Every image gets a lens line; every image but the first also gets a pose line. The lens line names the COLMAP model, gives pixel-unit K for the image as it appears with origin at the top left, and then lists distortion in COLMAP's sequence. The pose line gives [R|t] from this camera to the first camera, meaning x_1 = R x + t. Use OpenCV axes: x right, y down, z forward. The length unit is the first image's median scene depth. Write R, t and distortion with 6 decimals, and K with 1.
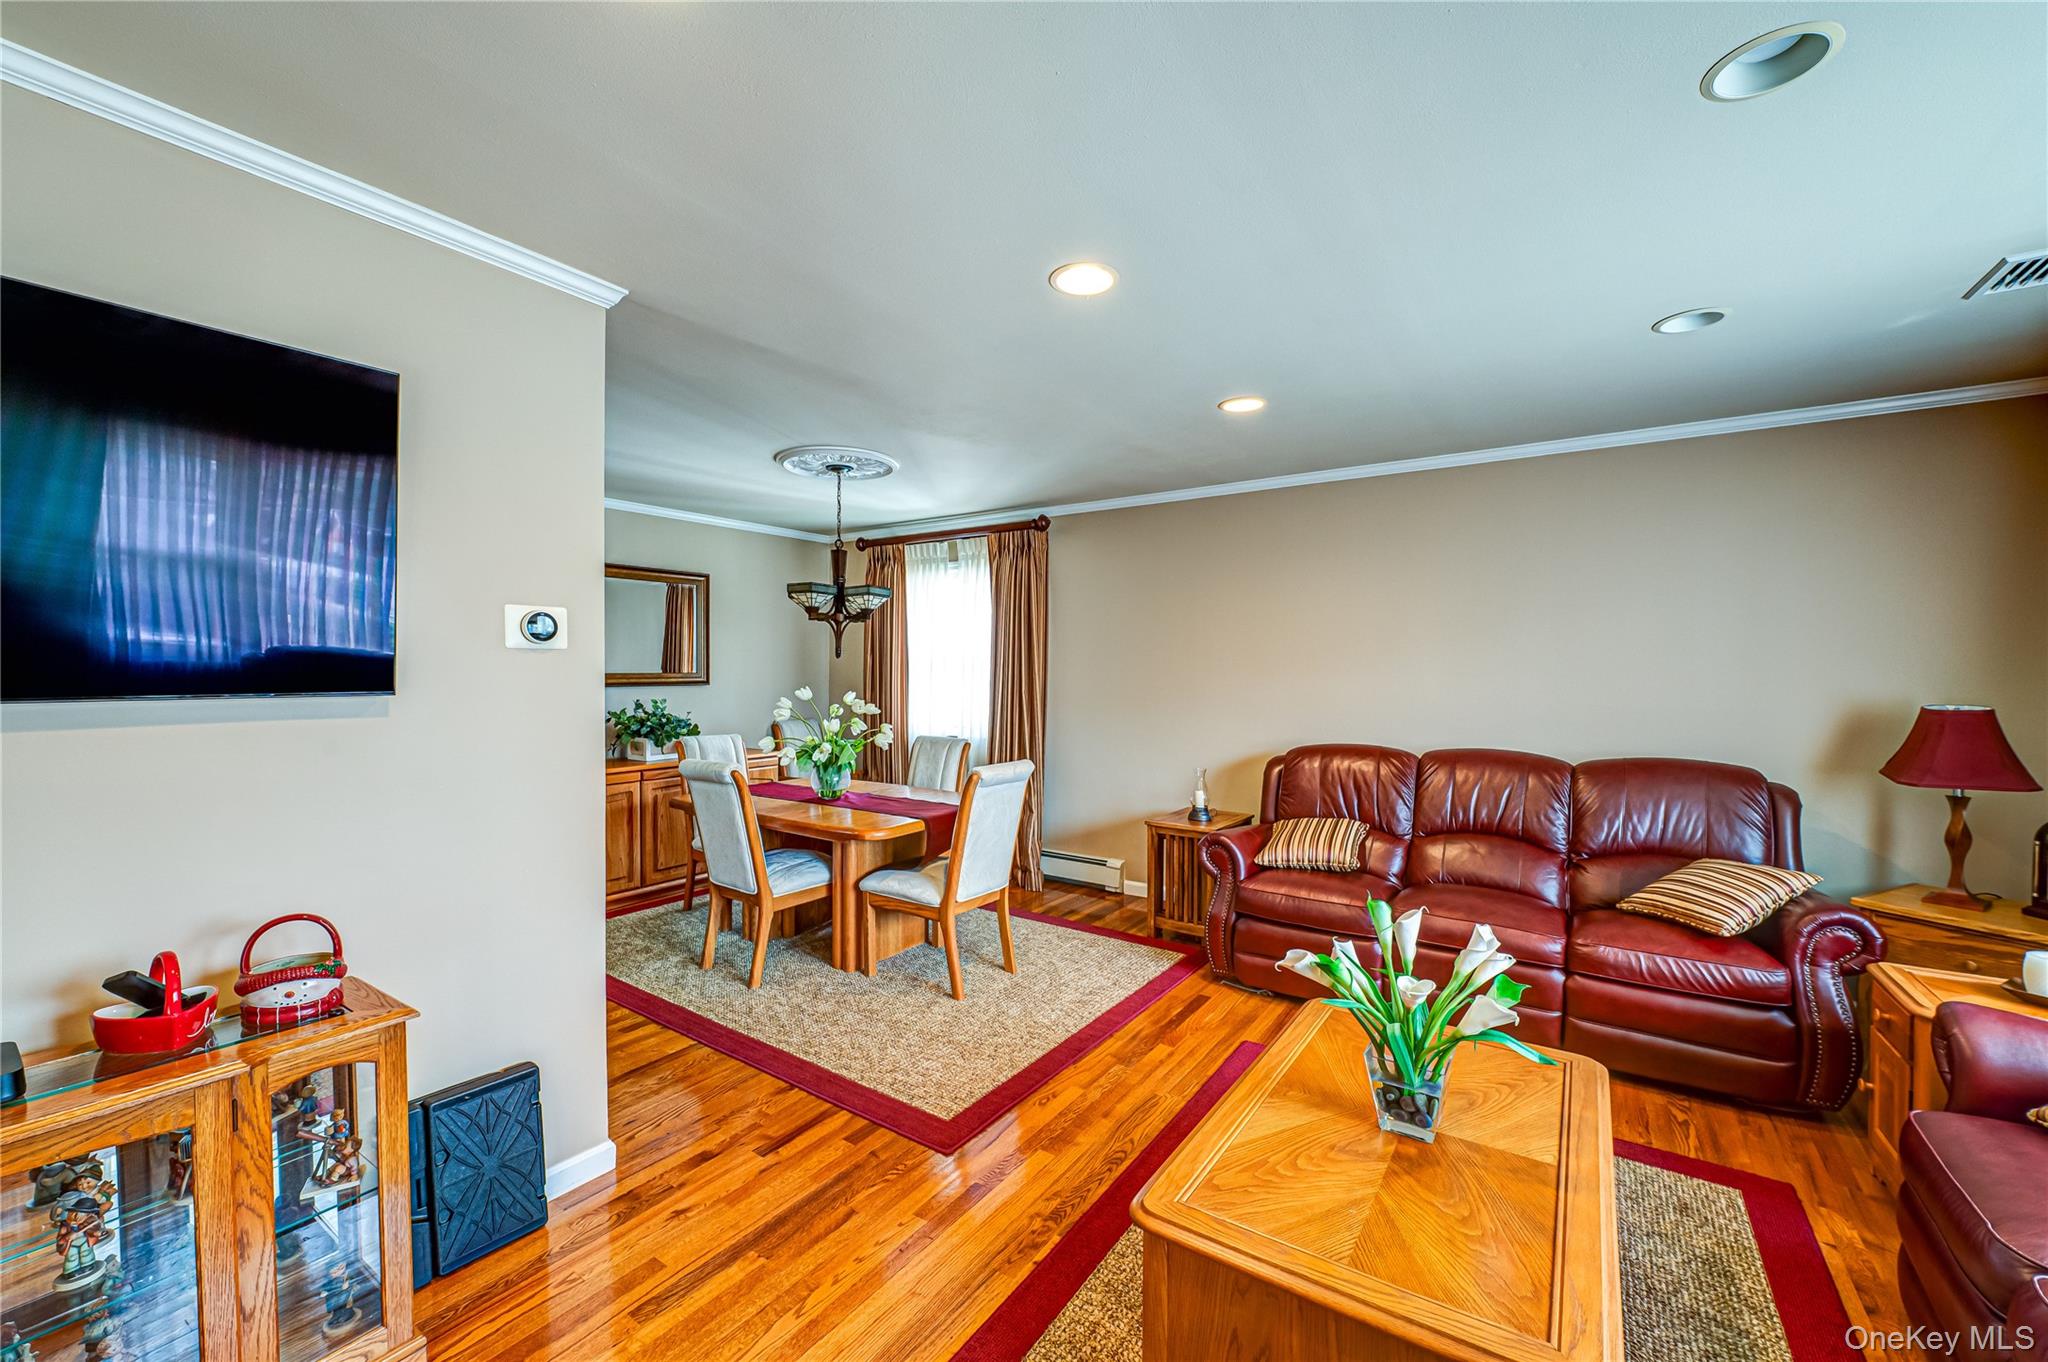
lens RADIAL K [[806.0, 0, 1031.5], [0, 806.0, 686.2], [0, 0, 1]] dist [-0.007891, -0.000679]
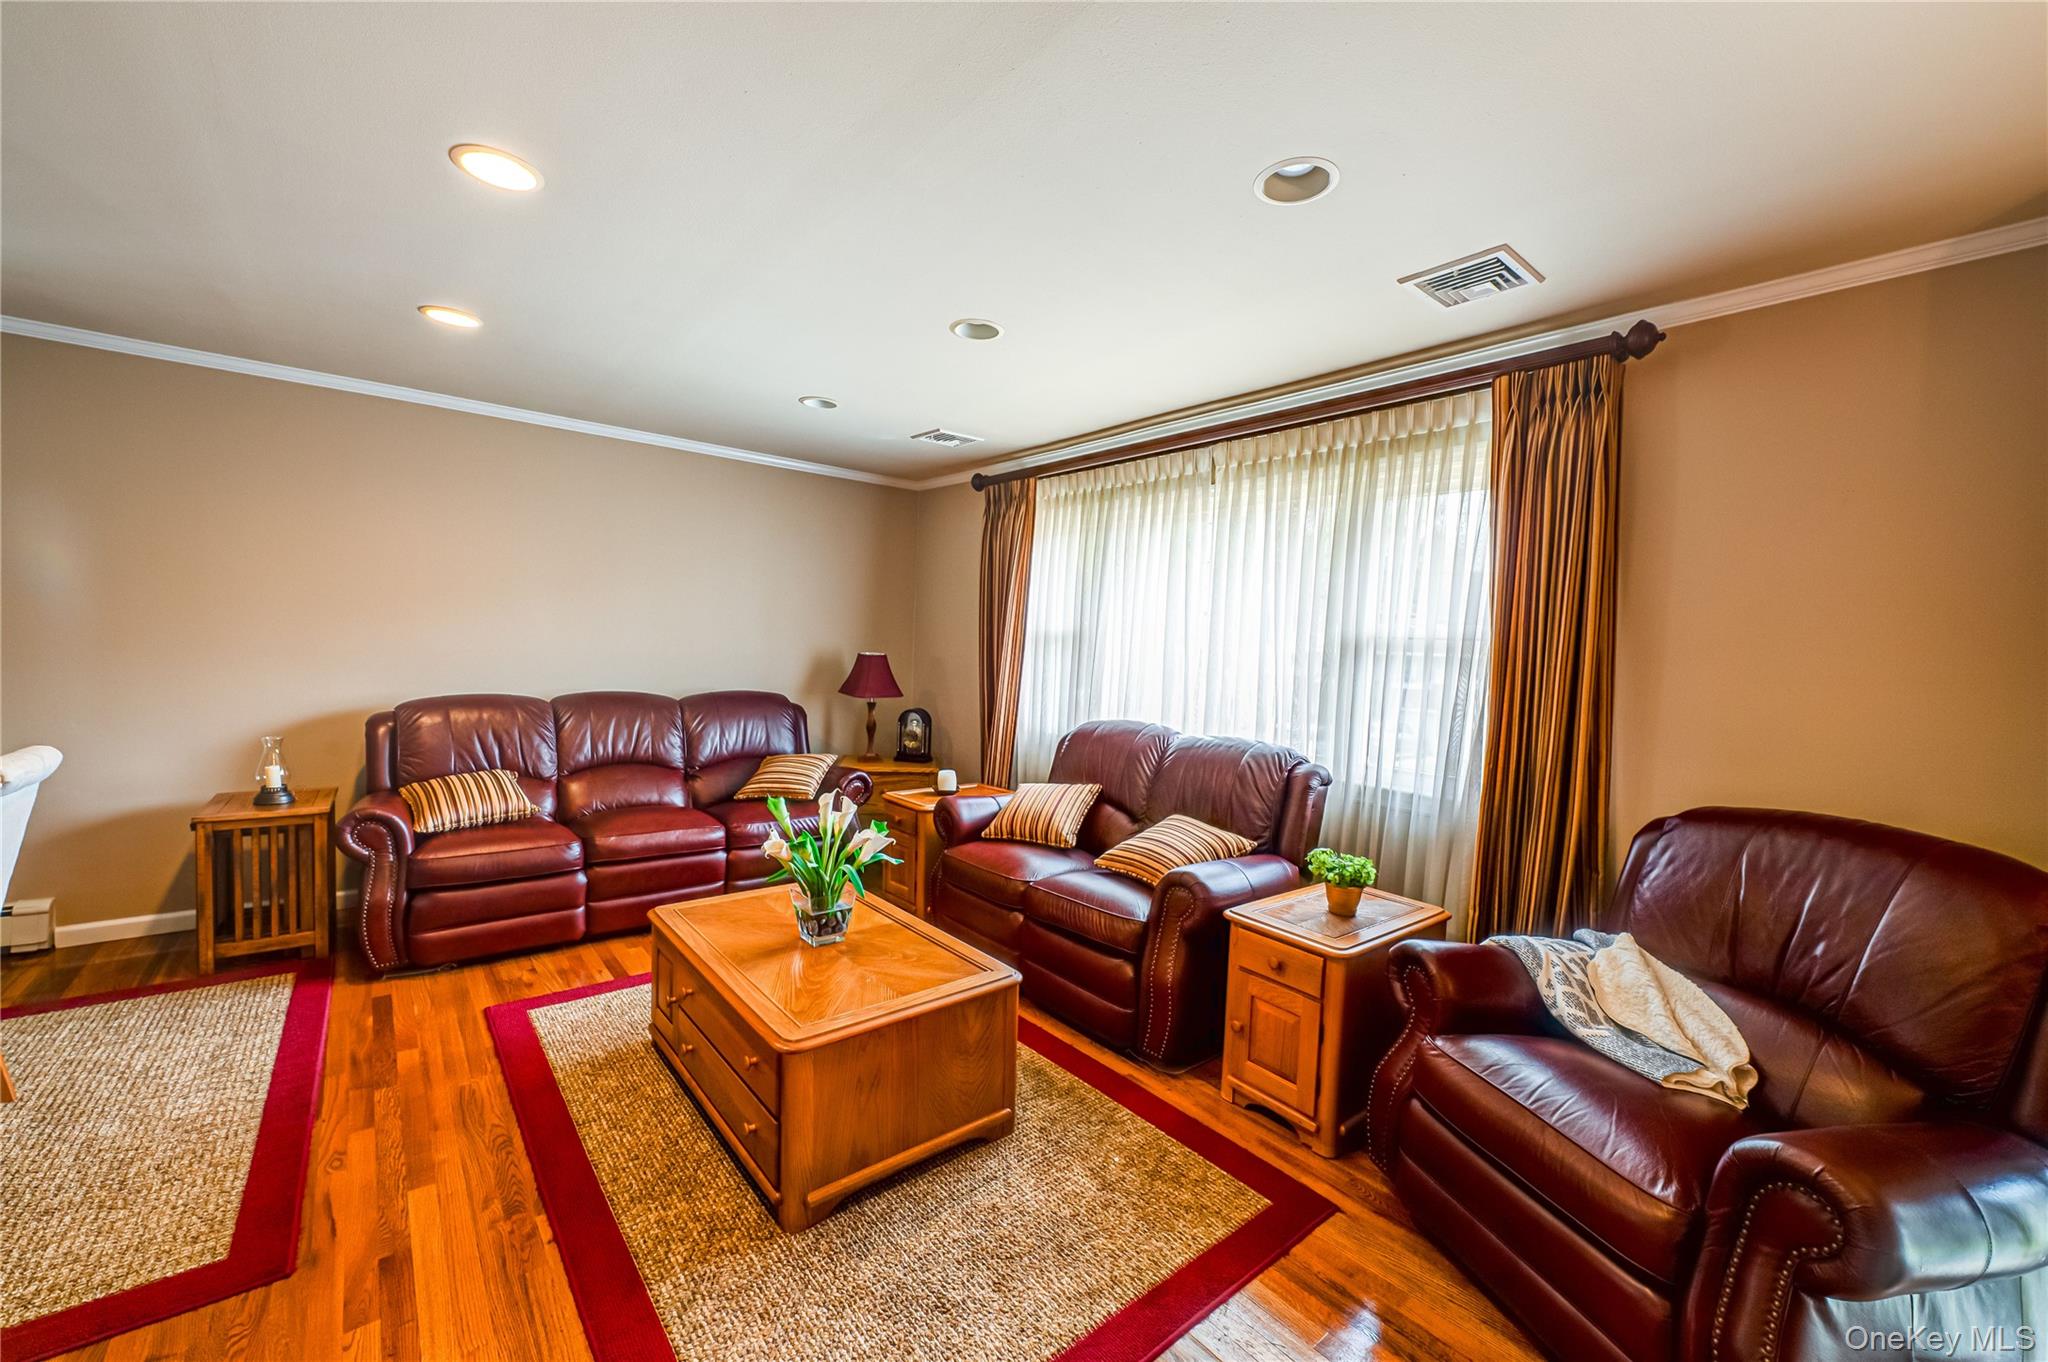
lens RADIAL K [[806.0, 0, 1031.5], [0, 806.0, 686.2], [0, 0, 1]] dist [-0.007891, -0.000679]
pose [[0.271453, -0.044293, 0.961432, -0.340822], [-0.019914, 0.998468, 0.051622, -0.001174], [-0.962246, -0.033158, 0.270156, 0.099842]]
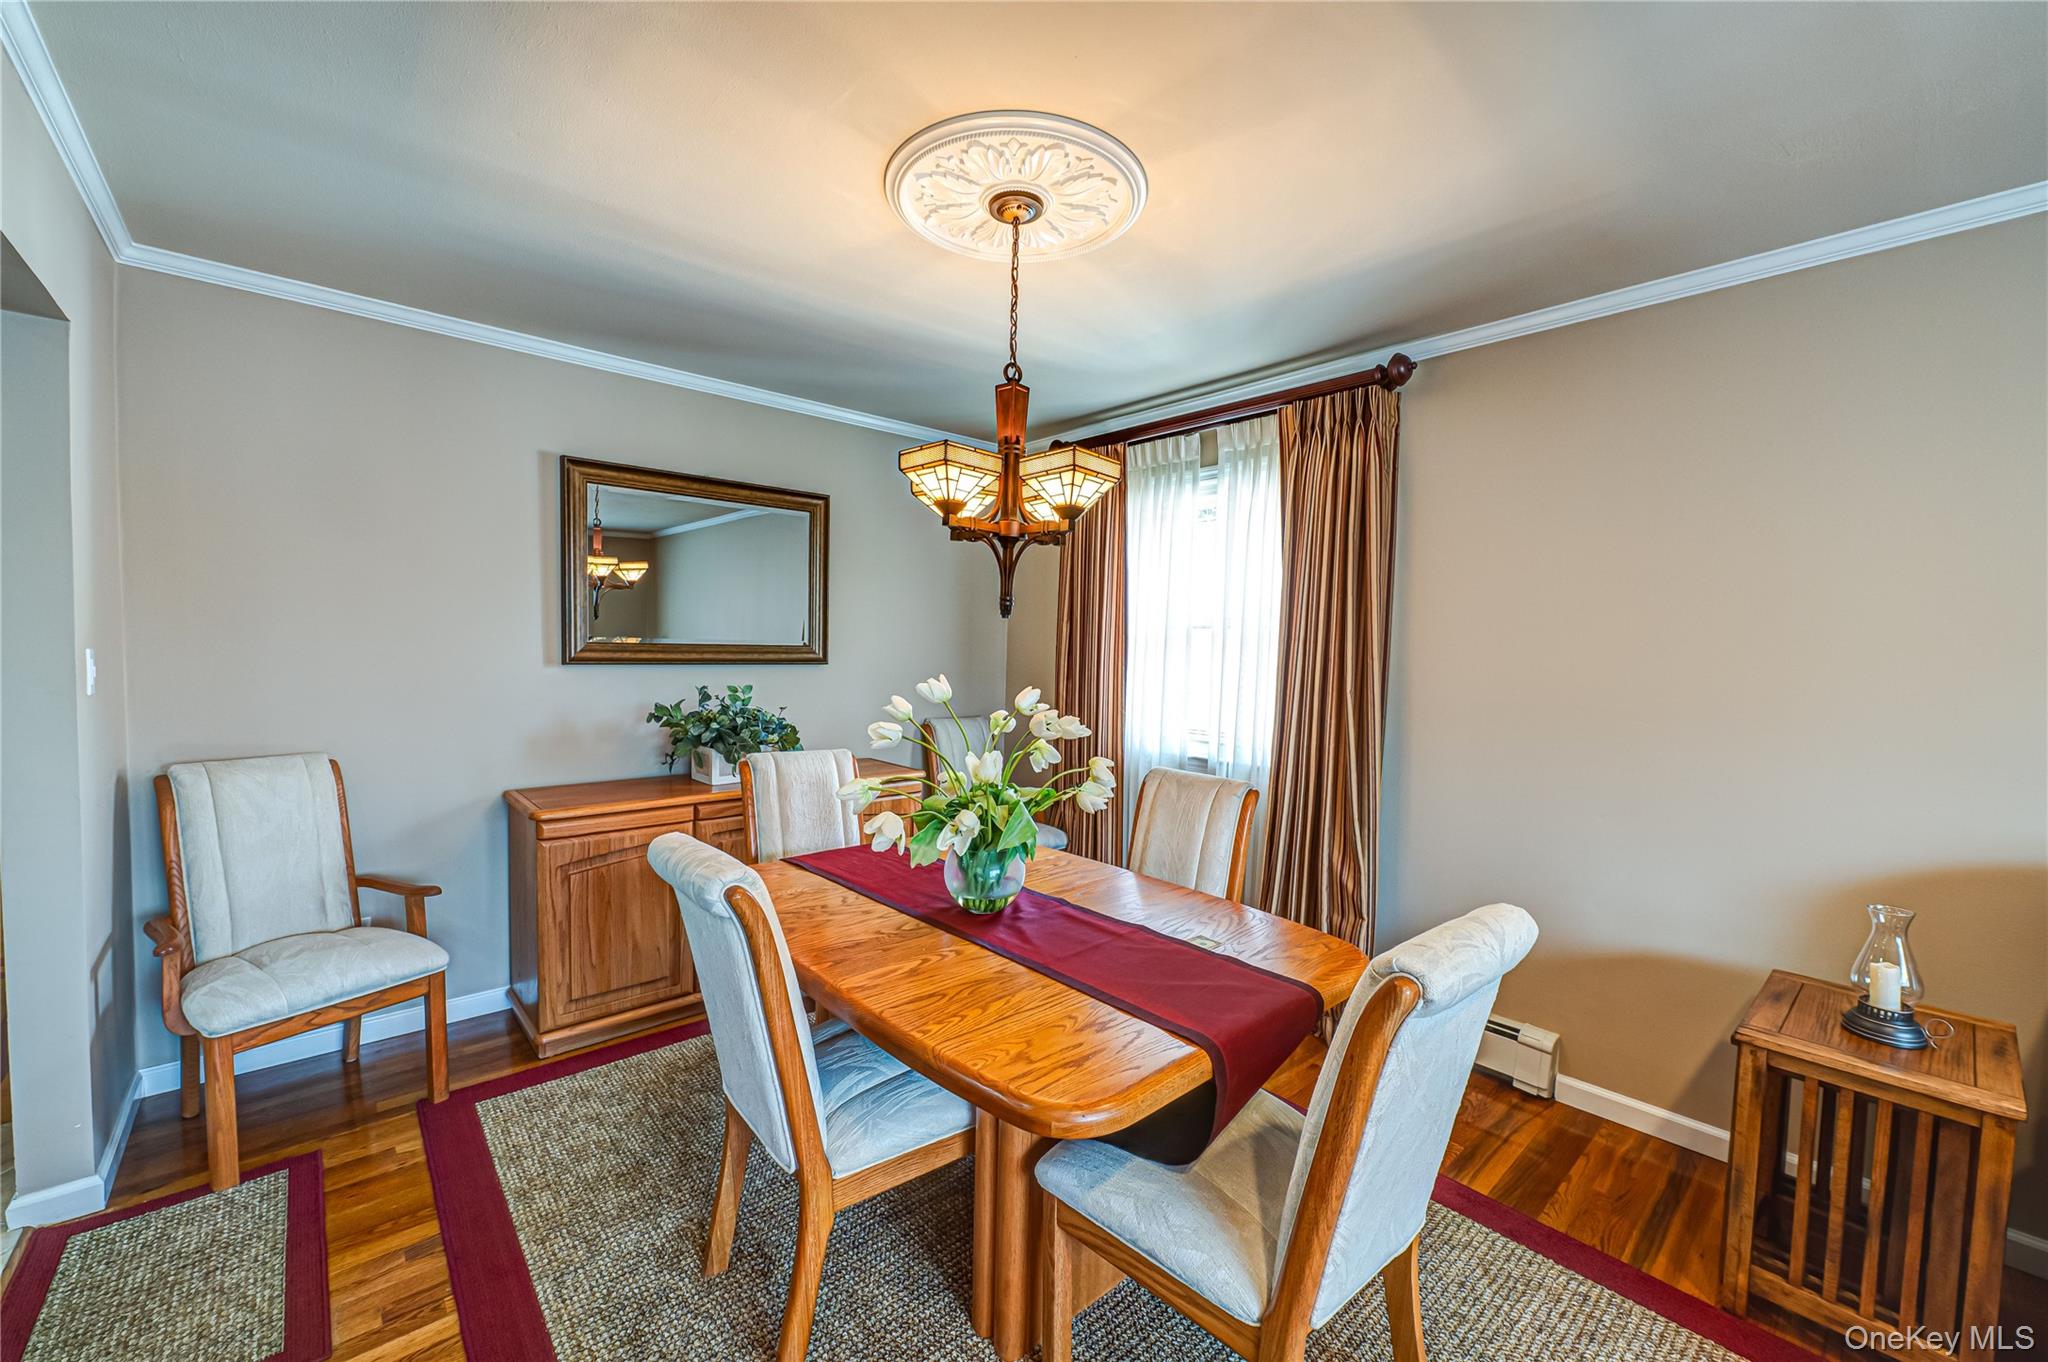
lens RADIAL K [[806.0, 0, 1031.5], [0, 806.0, 686.2], [0, 0, 1]] dist [-0.007891, -0.000679]
pose [[0.972338, 0.028082, -0.231886, -0.115649], [-0.022687, 0.999407, 0.025903, -0.006669], [0.232476, -0.019925, 0.972398, 0.548896]]
